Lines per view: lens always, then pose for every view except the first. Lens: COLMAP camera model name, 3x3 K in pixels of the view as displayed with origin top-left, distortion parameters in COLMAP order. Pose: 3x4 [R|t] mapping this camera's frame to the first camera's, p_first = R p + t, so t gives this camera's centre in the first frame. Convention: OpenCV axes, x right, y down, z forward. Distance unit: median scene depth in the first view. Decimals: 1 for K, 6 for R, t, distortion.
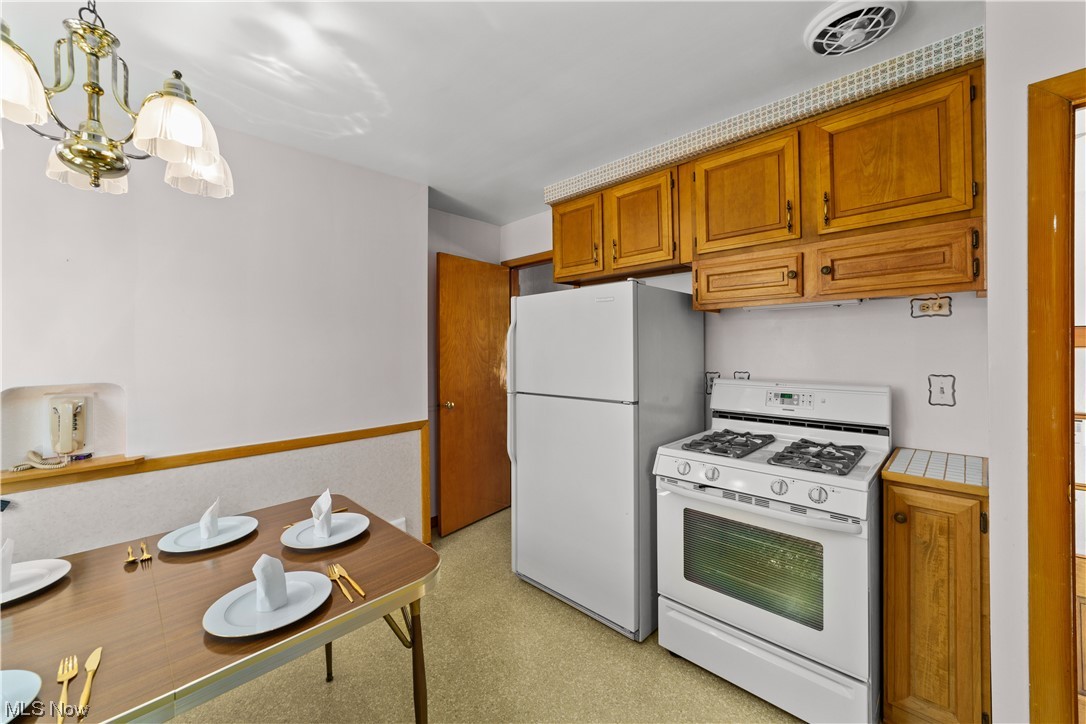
lens RADIAL K [[440.8, 0, 542.7], [0, 440.8, 344.9], [0, 0, 1]] dist [-0.000587, -0.000048]
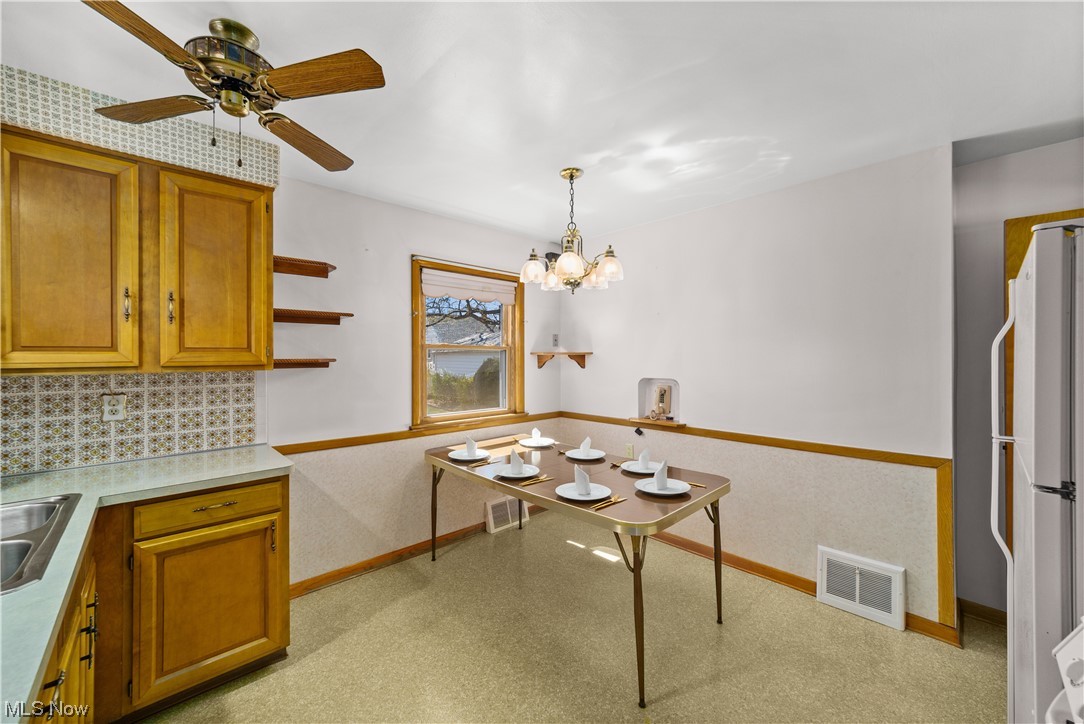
lens RADIAL K [[419.6, 0, 542.8], [0, 419.6, 352.4], [0, 0, 1]] dist [0.000144, 0.000065]
pose [[-0.035119, 0.004501, -0.999373, 0.772272], [0.017354, 0.999842, 0.003894, -0.040990], [0.999232, -0.017206, -0.035191, 0.559287]]
